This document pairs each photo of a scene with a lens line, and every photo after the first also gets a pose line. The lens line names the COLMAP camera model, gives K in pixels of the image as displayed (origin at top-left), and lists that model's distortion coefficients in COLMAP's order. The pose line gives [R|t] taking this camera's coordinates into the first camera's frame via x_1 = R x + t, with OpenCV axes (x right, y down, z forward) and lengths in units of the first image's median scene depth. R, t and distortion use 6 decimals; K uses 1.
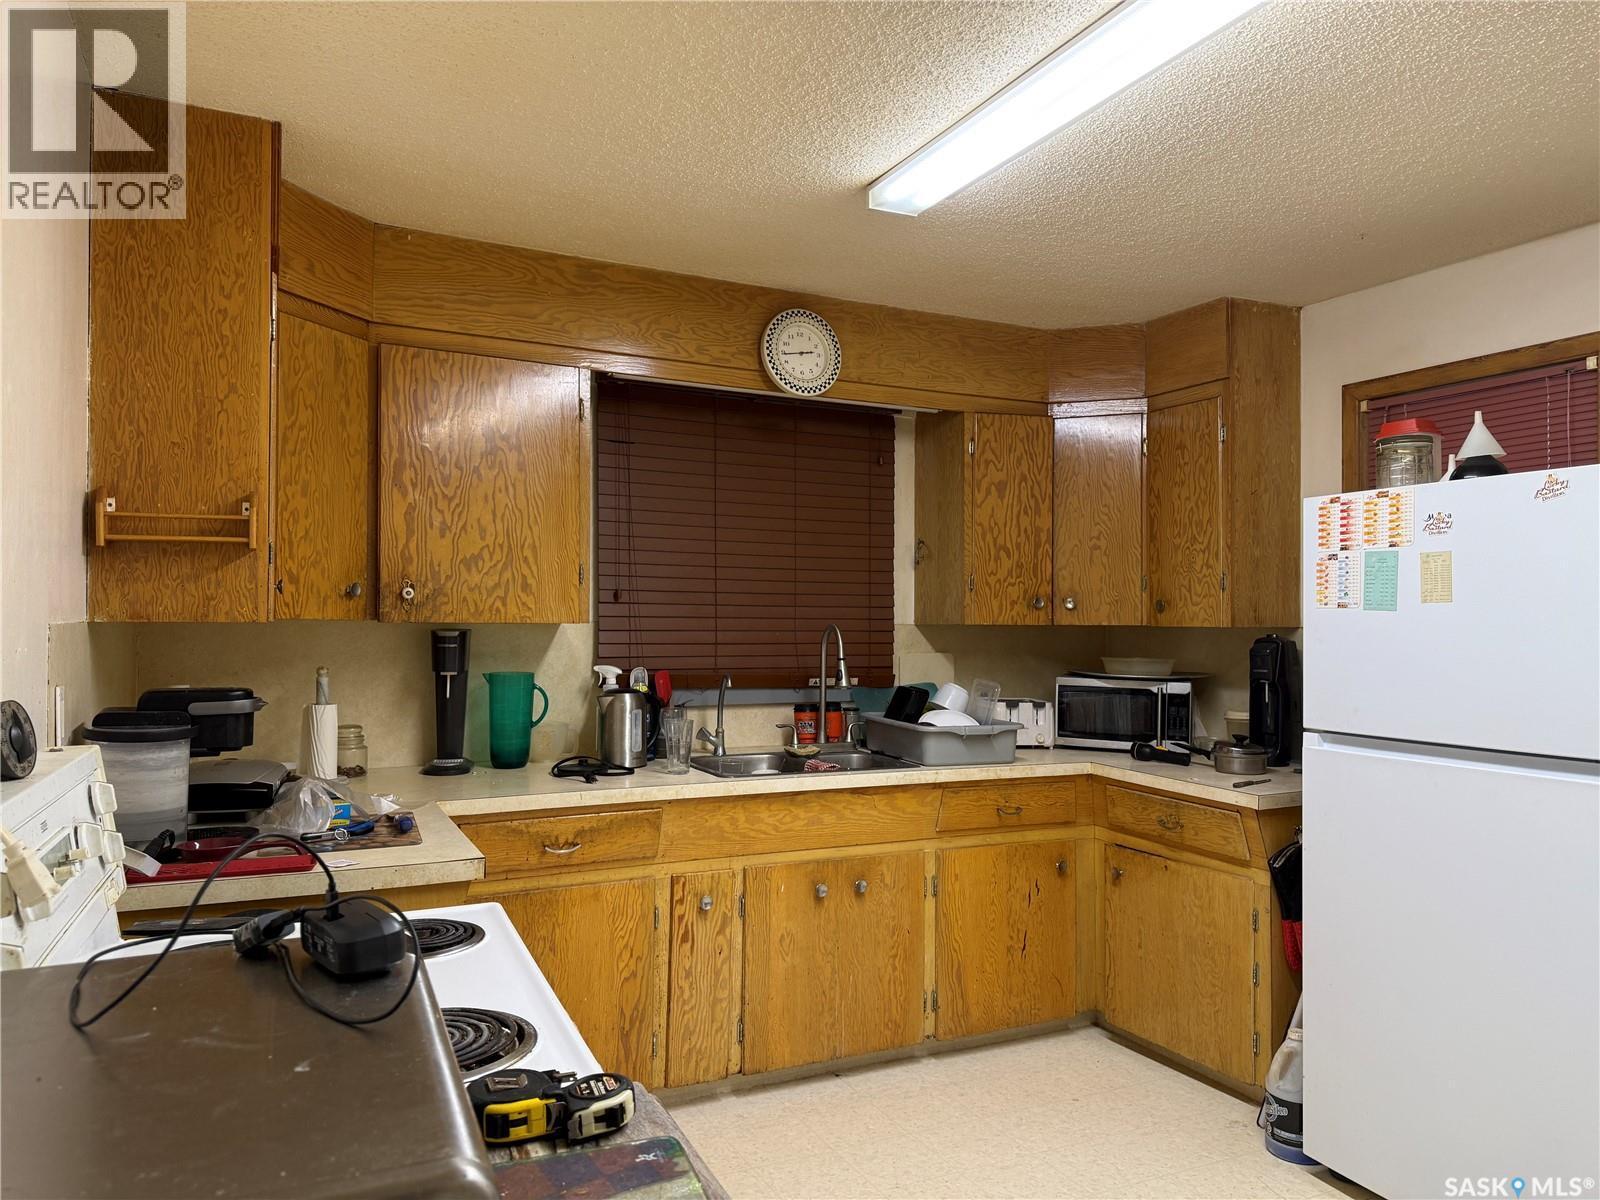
lens RADIAL K [[1123.0, 0, 798.1], [0, 1123.0, 606.0], [0, 0, 1]] dist [0.176529, -0.355755]
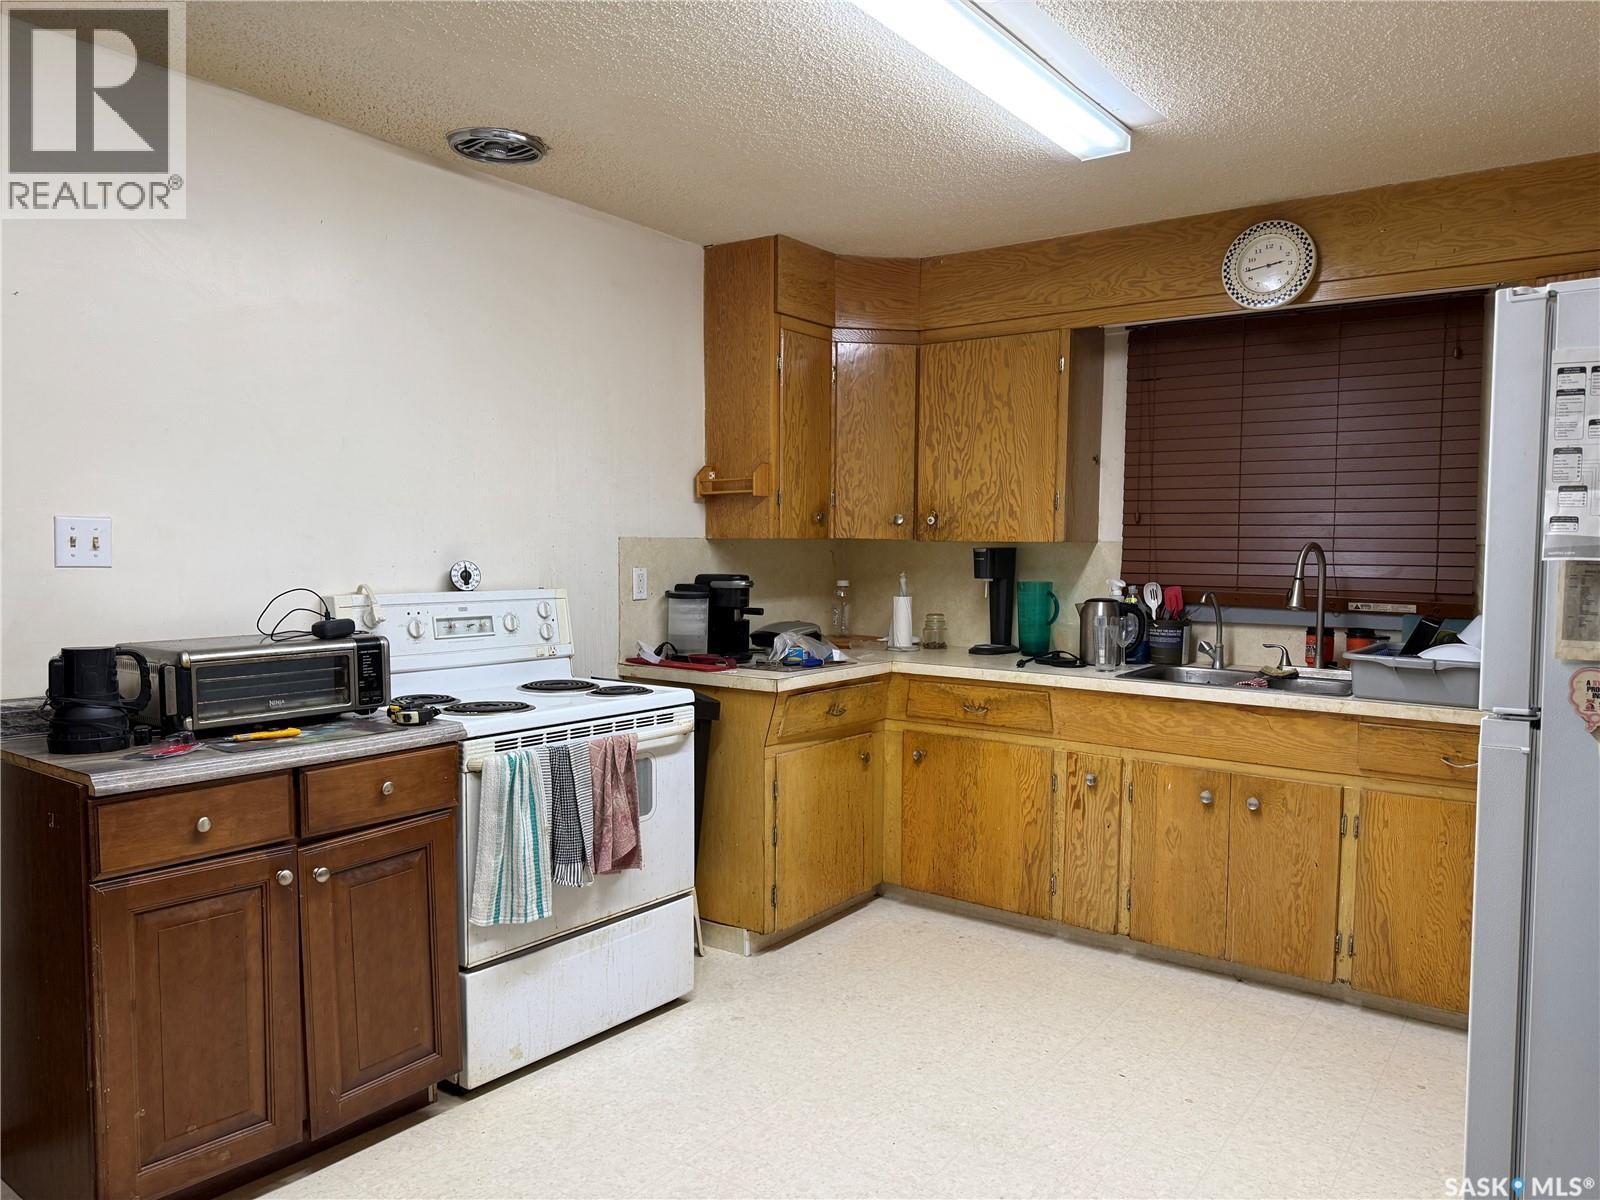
lens RADIAL K [[1123.0, 0, 798.1], [0, 1123.0, 606.0], [0, 0, 1]] dist [0.176529, -0.355755]
pose [[0.463271, 0.044523, -0.885098, 0.796525], [0.002019, 0.998682, 0.051293, 0.021919], [0.886214, -0.025550, 0.462570, 0.193349]]
